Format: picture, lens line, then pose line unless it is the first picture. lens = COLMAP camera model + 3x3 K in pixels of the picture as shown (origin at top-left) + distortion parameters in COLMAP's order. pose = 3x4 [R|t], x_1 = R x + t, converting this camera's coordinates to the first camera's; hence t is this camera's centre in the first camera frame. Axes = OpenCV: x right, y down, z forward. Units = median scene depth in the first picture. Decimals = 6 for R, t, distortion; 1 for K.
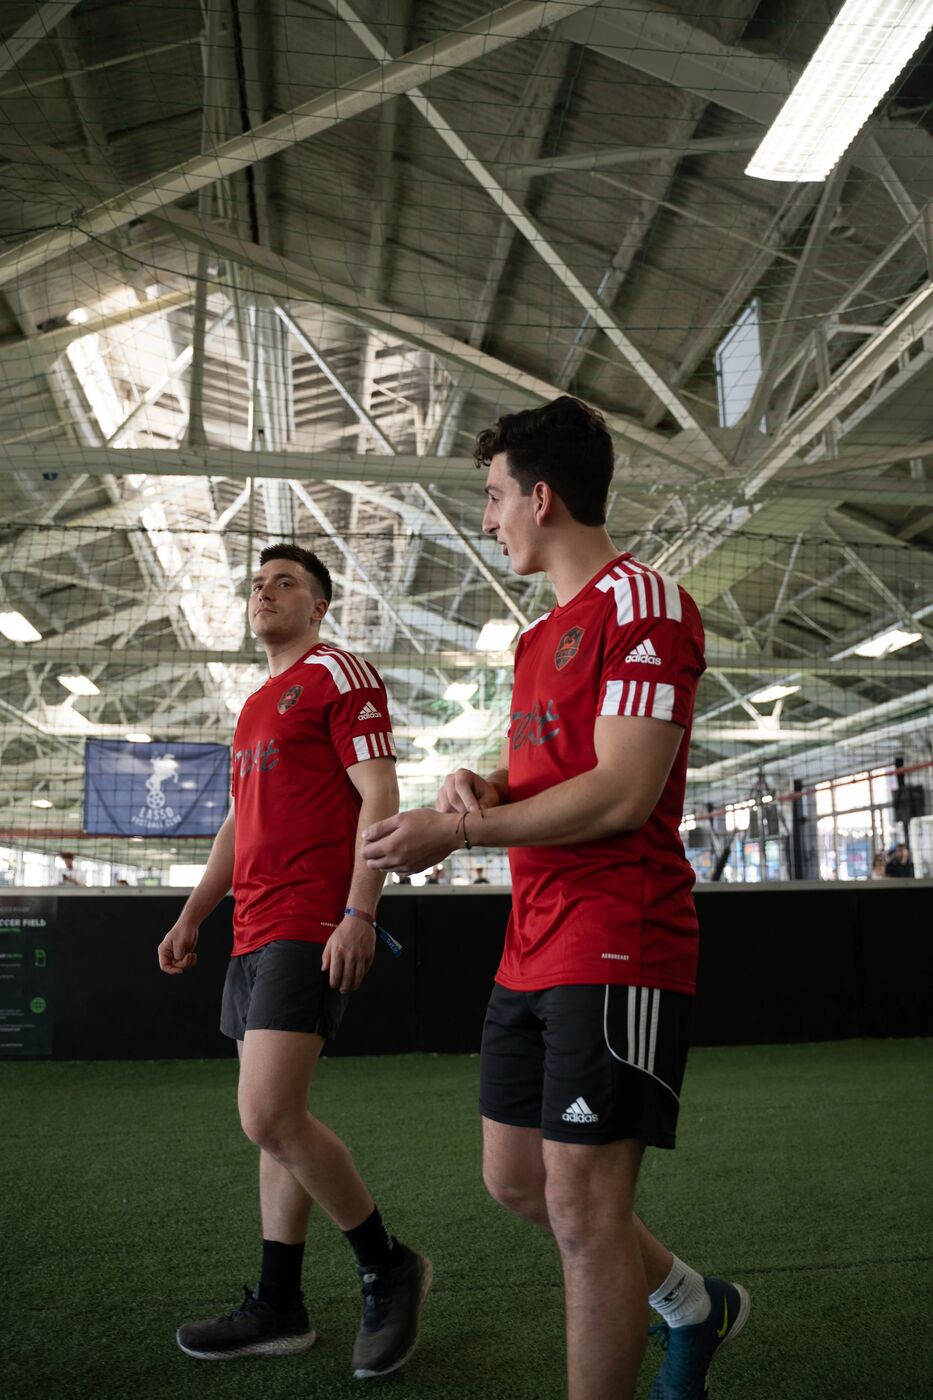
lens RADIAL K [[1125.9, 0, 458.9], [0, 1125.9, 699.0], [0, 0, 1]] dist [-0.107687, 0.094496]
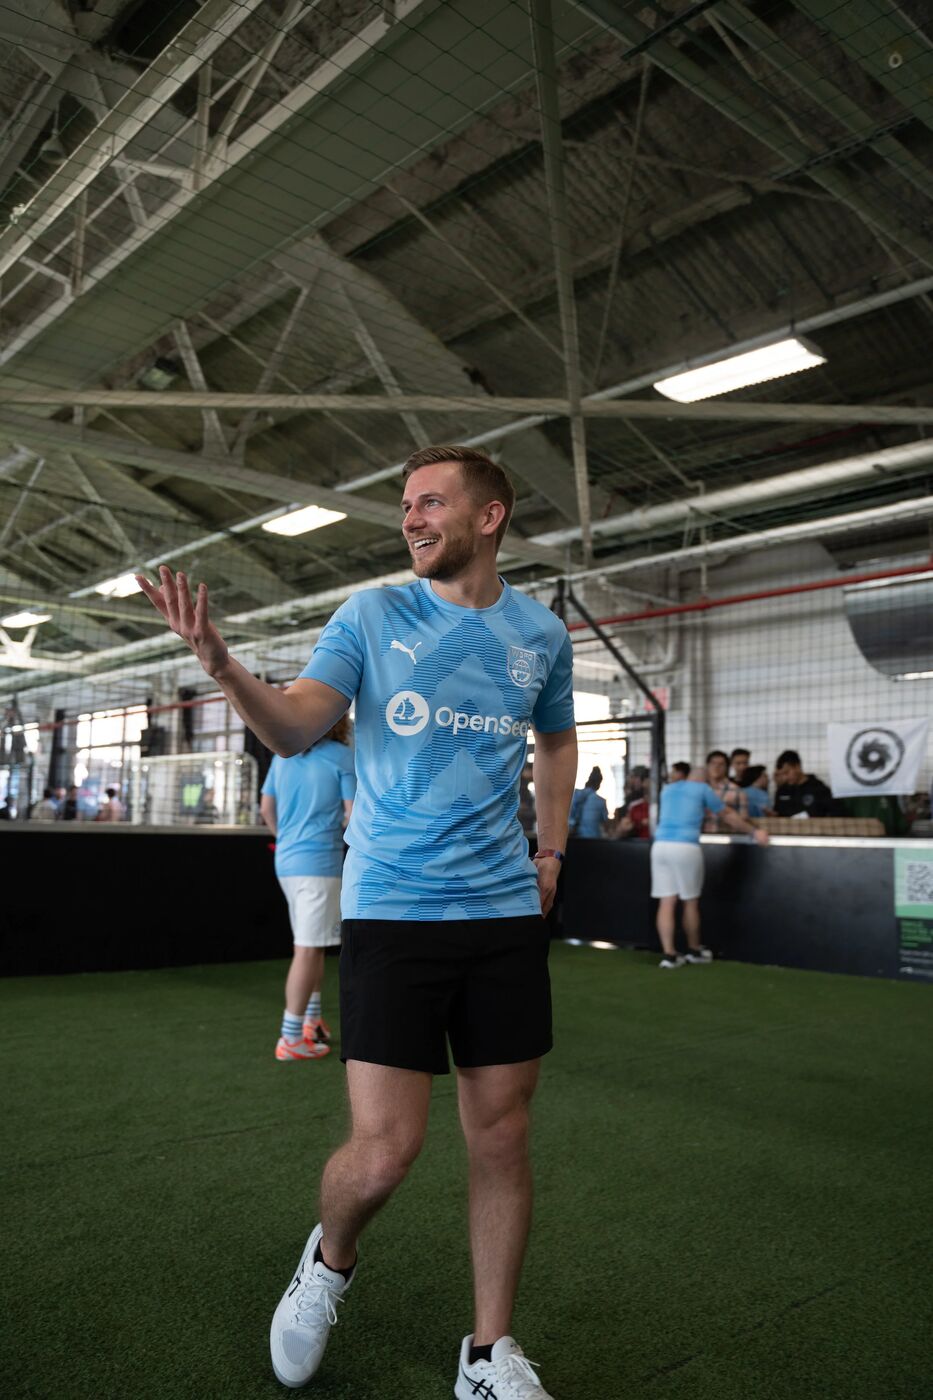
lens RADIAL K [[1125.9, 0, 458.9], [0, 1125.9, 699.0], [0, 0, 1]] dist [-0.107687, 0.094496]
pose [[0.829311, 0.092836, 0.551022, 0.074181], [-0.127829, 0.991472, 0.025345, -0.010308], [-0.543970, -0.091455, 0.834106, -0.020488]]
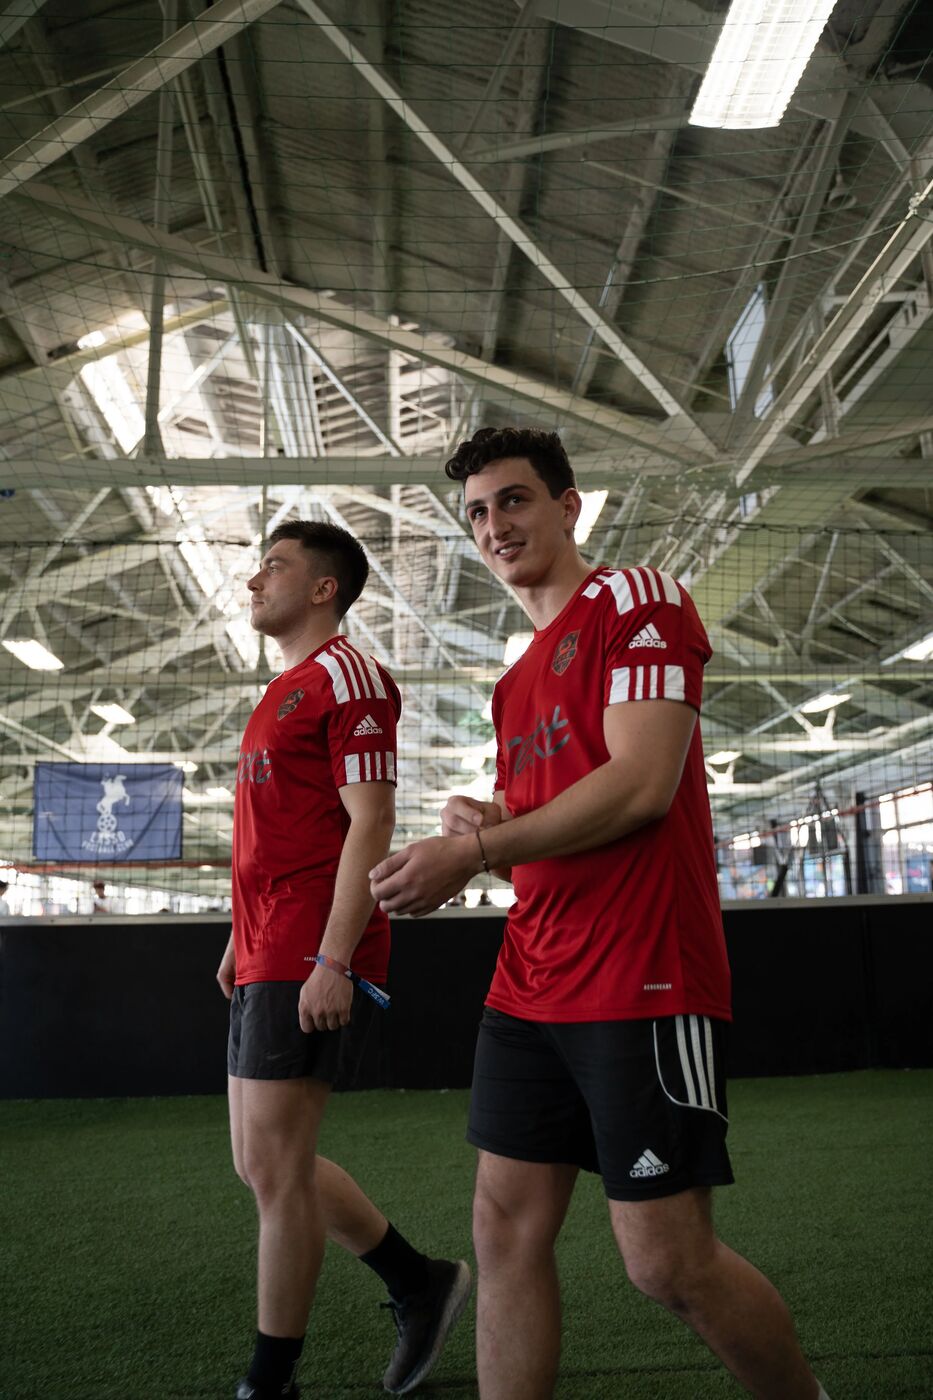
lens RADIAL K [[1125.5, 0, 464.6], [0, 1125.5, 706.3], [0, 0, 1]] dist [-0.107635, 0.093180]
pose [[0.997667, -0.028404, -0.062086, 0.034084], [0.027483, 0.999500, -0.015630, 0.004800], [0.062498, 0.013887, 0.997948, 0.024555]]
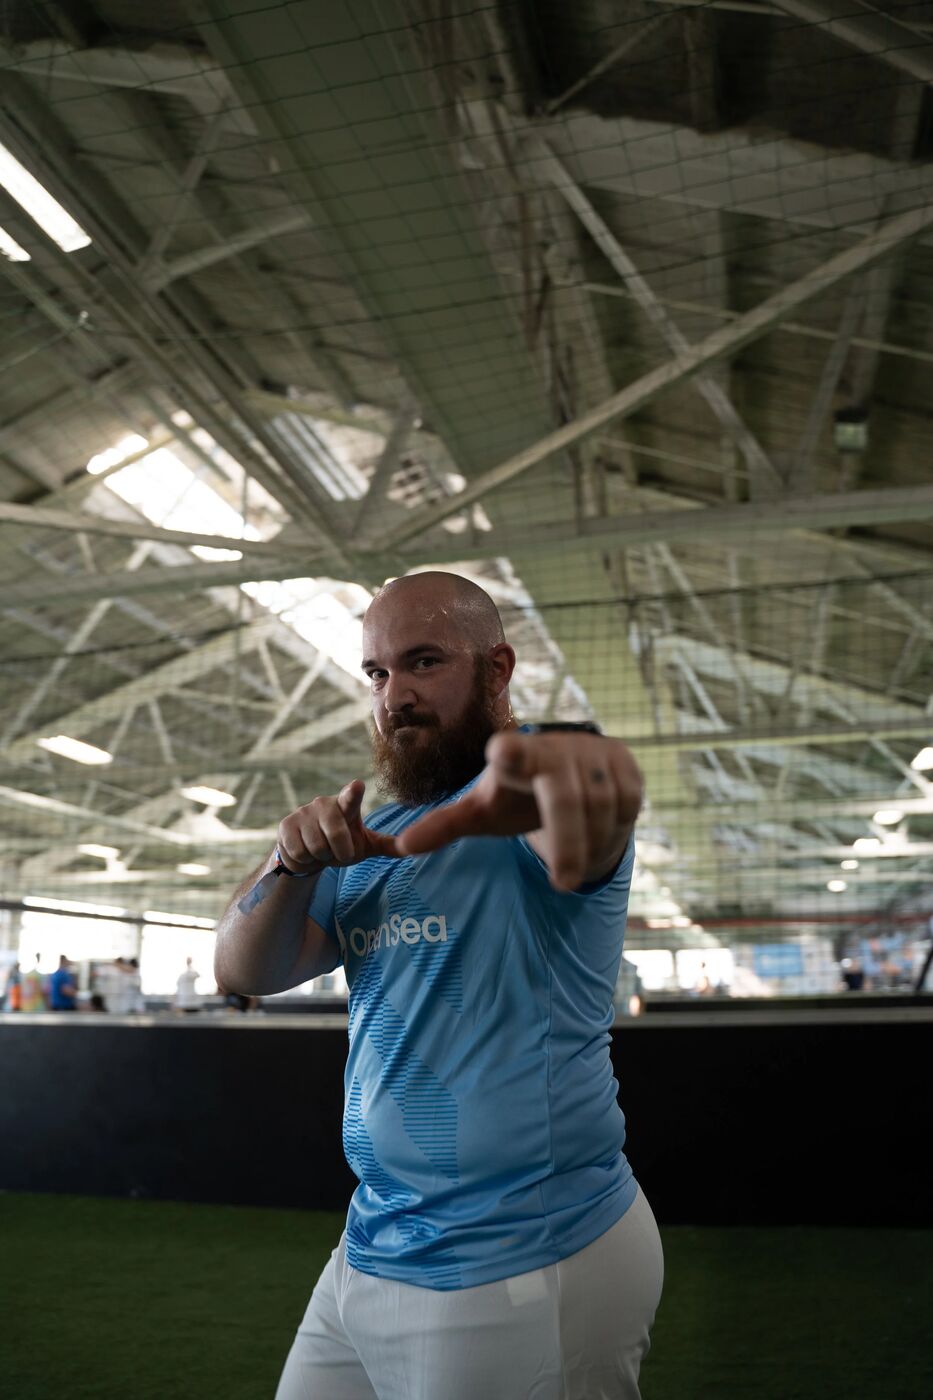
lens RADIAL K [[1129.1, 0, 466.5], [0, 1129.1, 700.0], [0, 0, 1]] dist [-0.105621, 0.092106]
pose [[0.932924, -0.084816, -0.349941, 0.271872], [0.055468, 0.994113, -0.093071, 0.008914], [0.355775, 0.067418, 0.932137, 0.078851]]
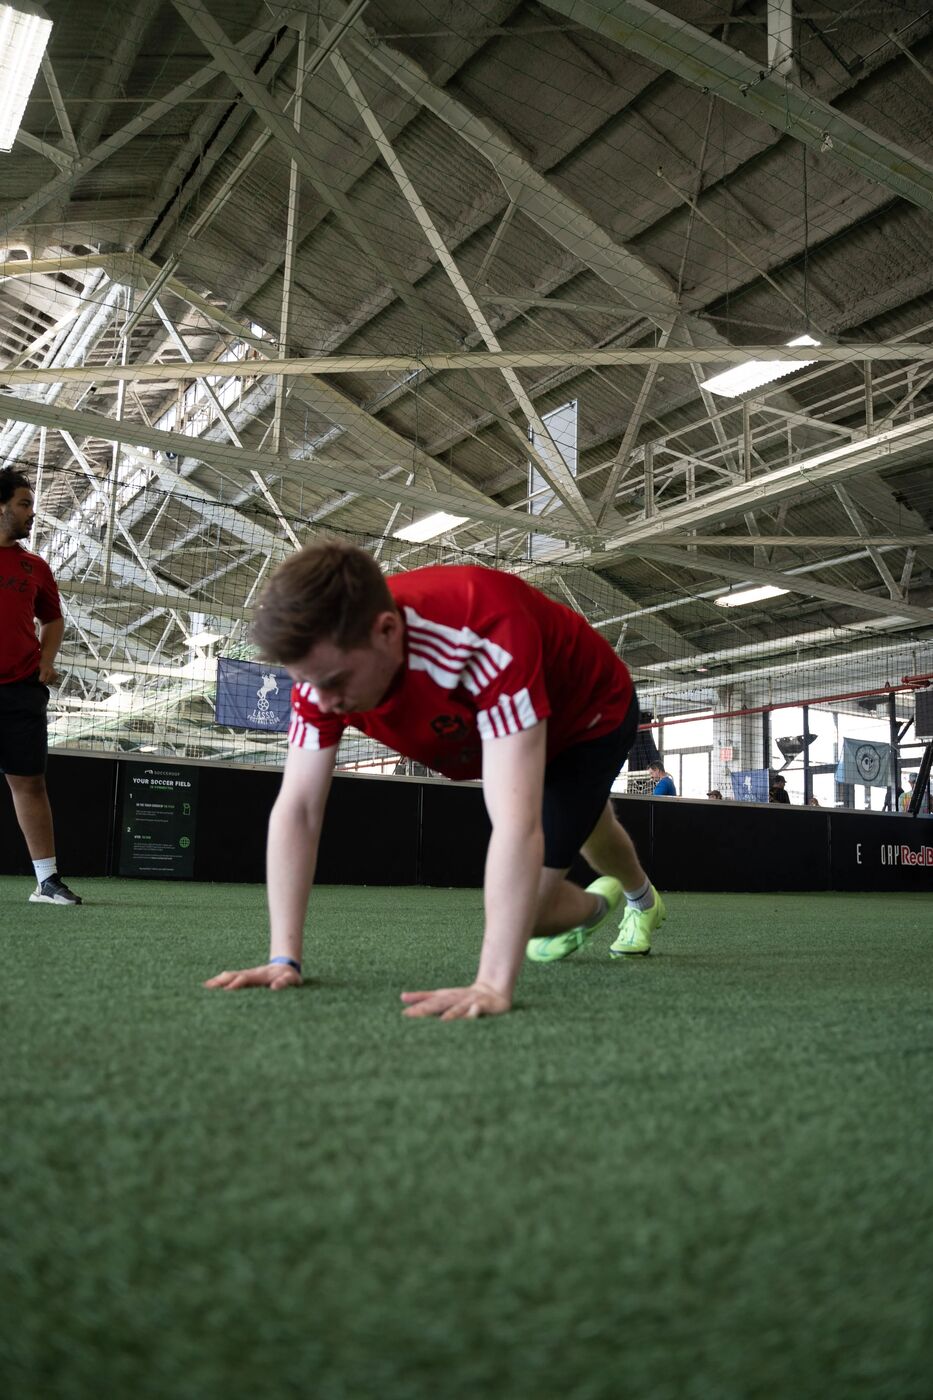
lens RADIAL K [[1125.5, 0, 464.6], [0, 1125.5, 706.3], [0, 0, 1]] dist [-0.107635, 0.093180]
pose [[0.903884, 0.095782, 0.416916, -0.228070], [-0.111850, 0.993623, 0.014219, 0.015316], [-0.412895, -0.059485, 0.908834, -0.147338]]
